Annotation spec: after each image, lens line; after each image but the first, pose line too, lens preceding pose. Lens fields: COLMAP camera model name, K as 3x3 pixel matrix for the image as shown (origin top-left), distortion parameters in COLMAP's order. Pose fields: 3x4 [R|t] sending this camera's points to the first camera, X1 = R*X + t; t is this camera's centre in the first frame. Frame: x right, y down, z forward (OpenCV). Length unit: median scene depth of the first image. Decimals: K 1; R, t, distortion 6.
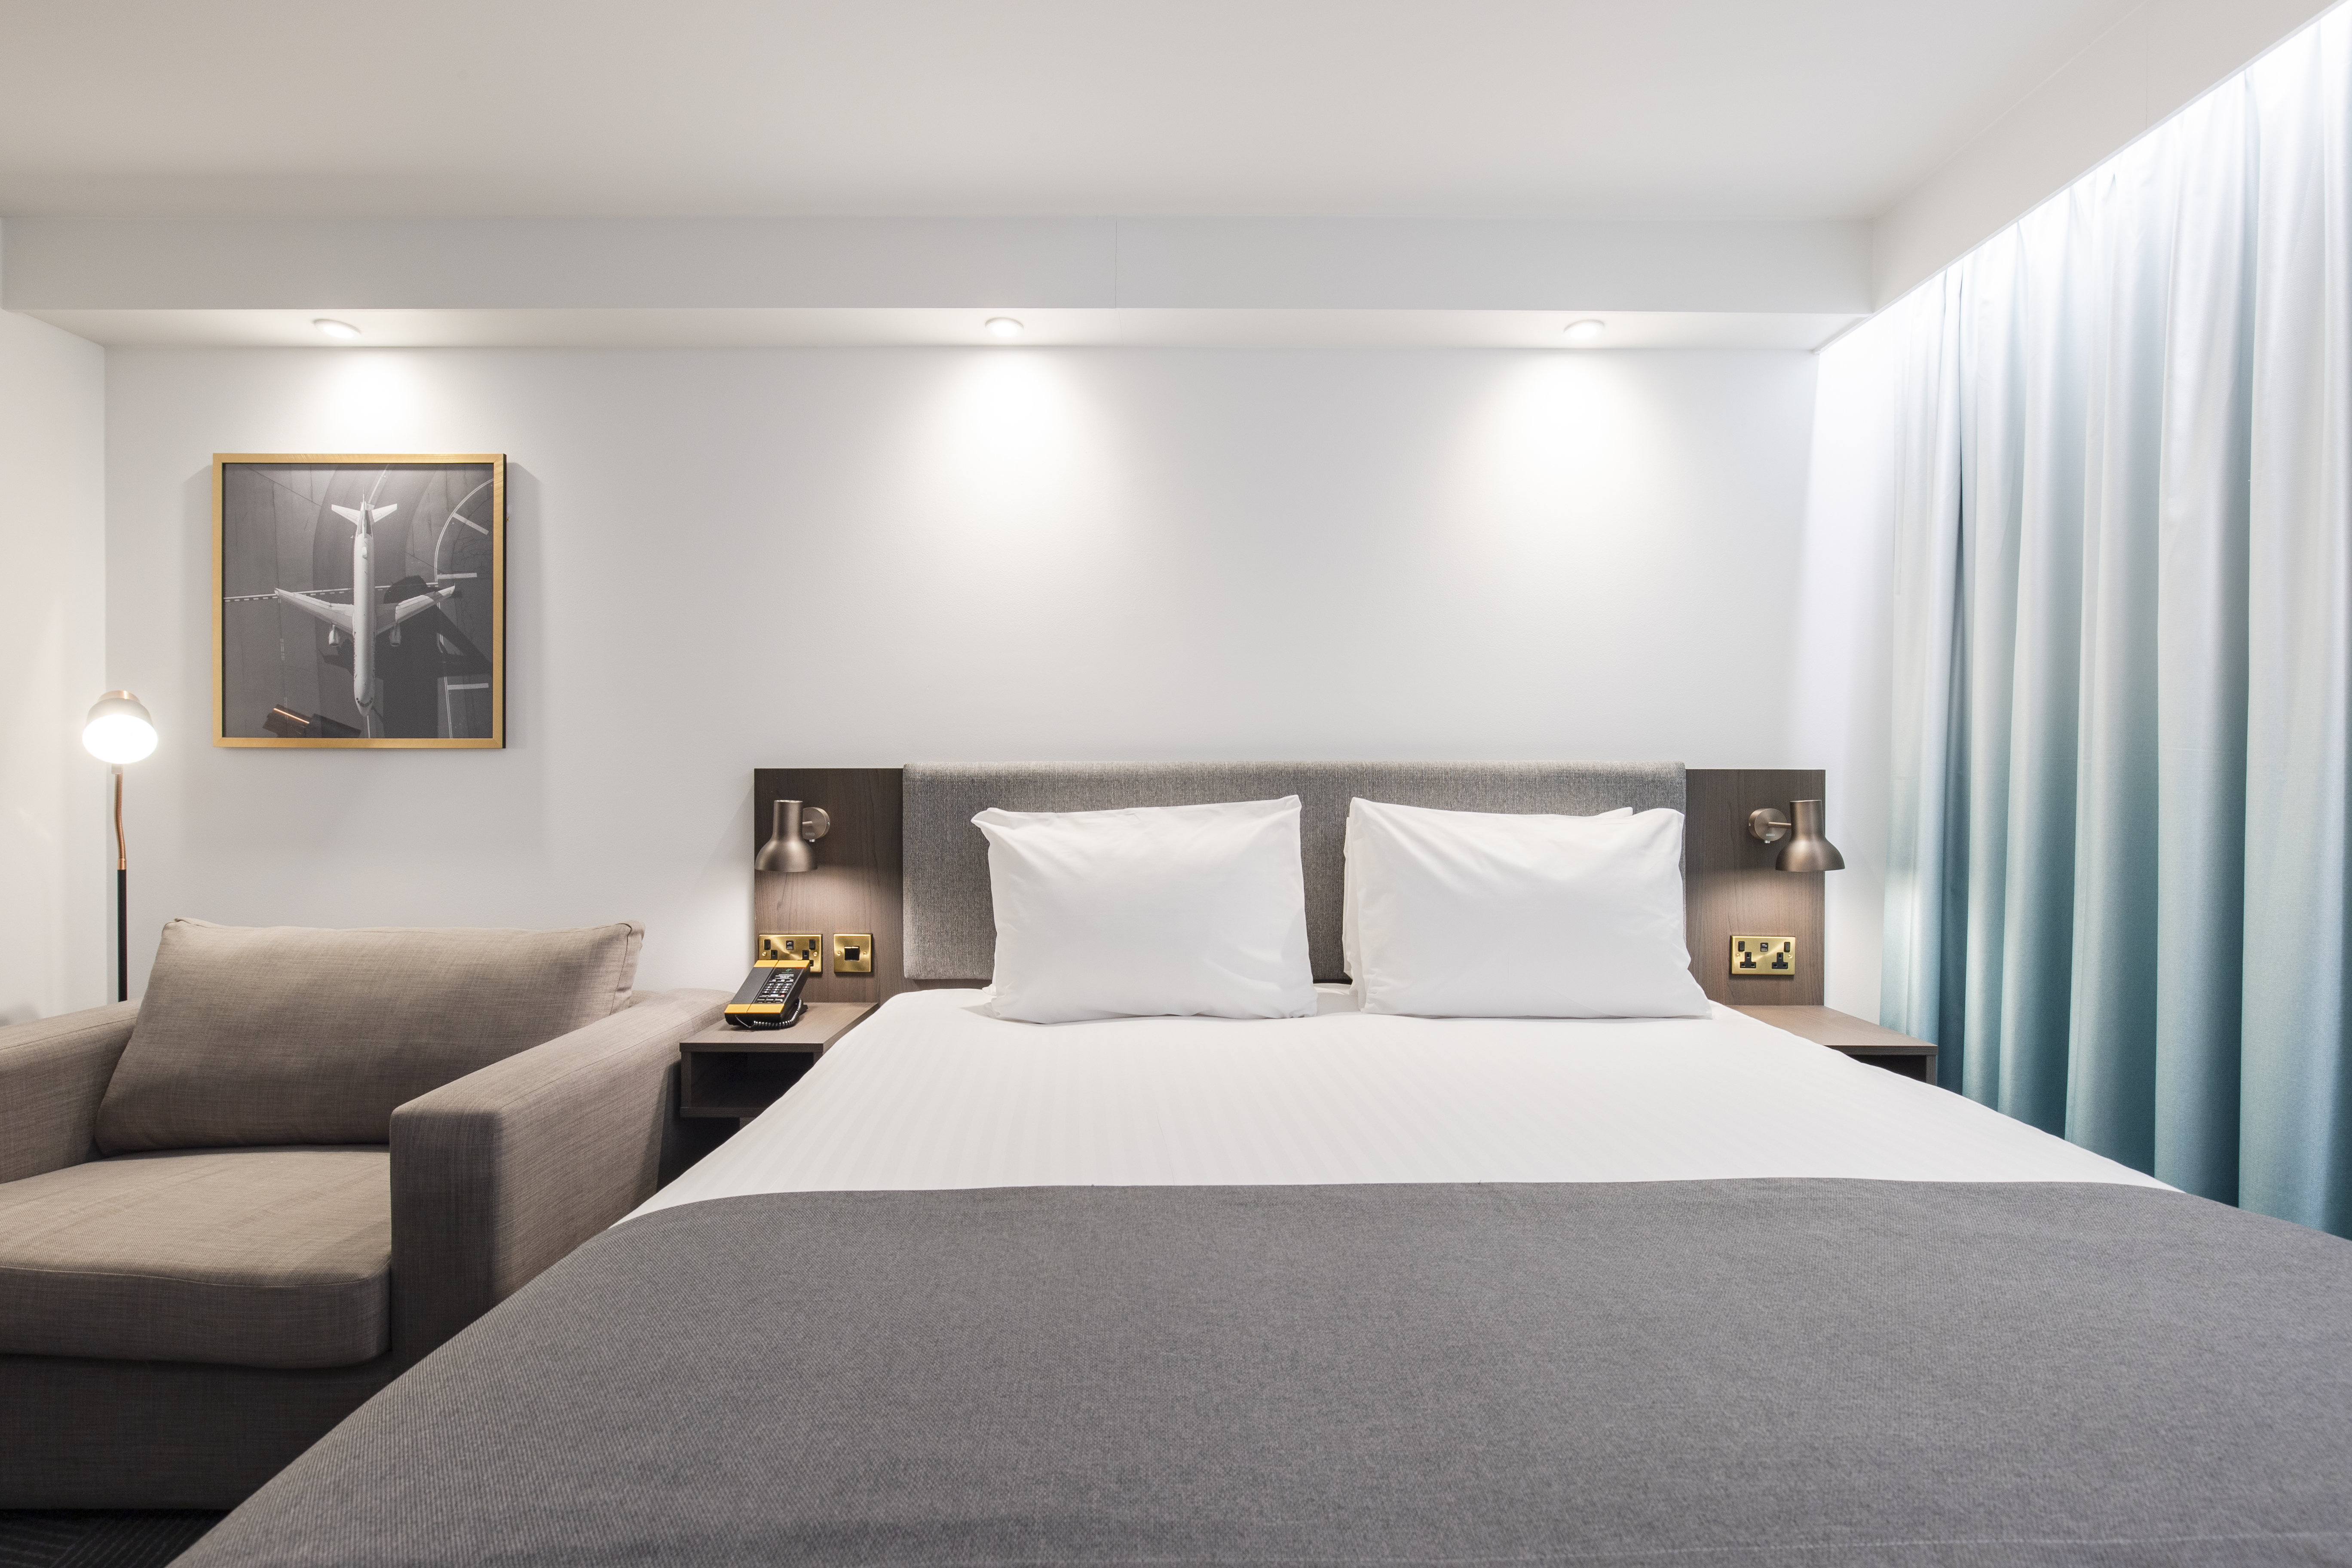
lens RADIAL K [[1087.8, 0, 1176.9], [0, 1087.8, 784.1], [0, 0, 1]] dist [0.011787, -0.000817]
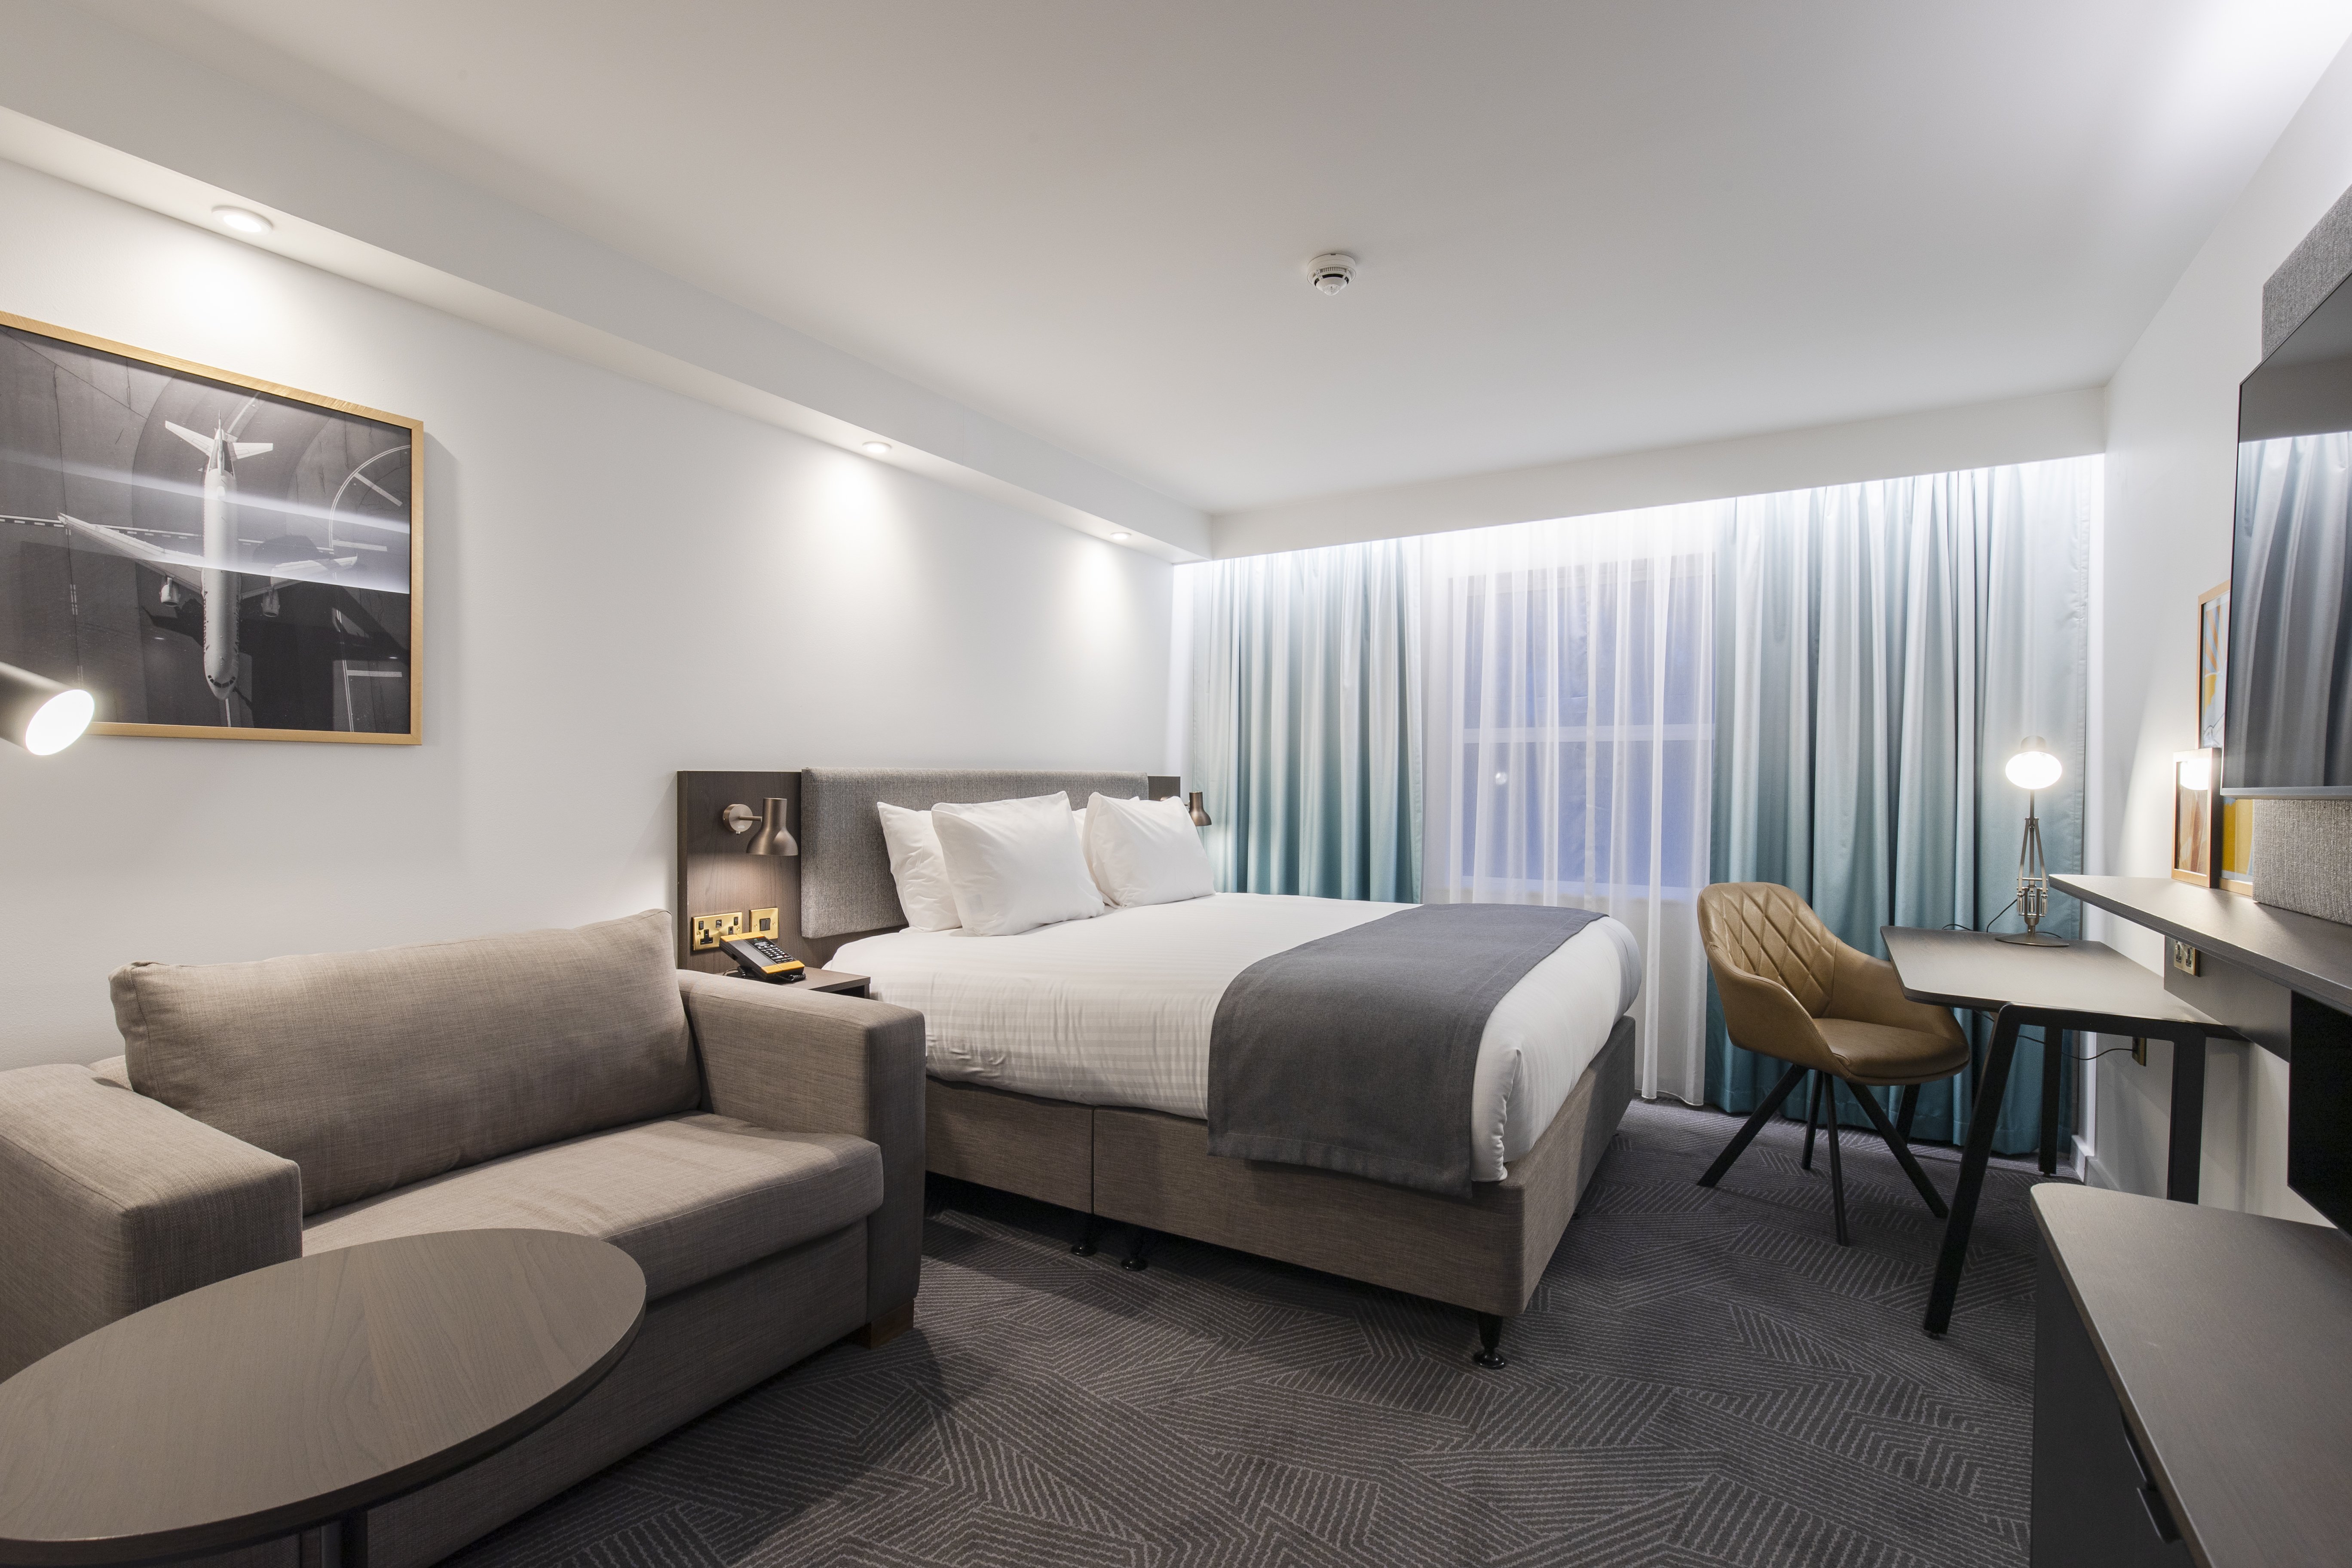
lens RADIAL K [[1087.8, 0, 1164.8], [0, 1087.8, 792.4], [0, 0, 1]] dist [0.011787, -0.000817]
pose [[0.502880, -0.005889, 0.864336, -1.090013], [-0.000833, 0.999973, 0.007298, -0.000627], [-0.864356, -0.004390, 0.502861, 0.006118]]
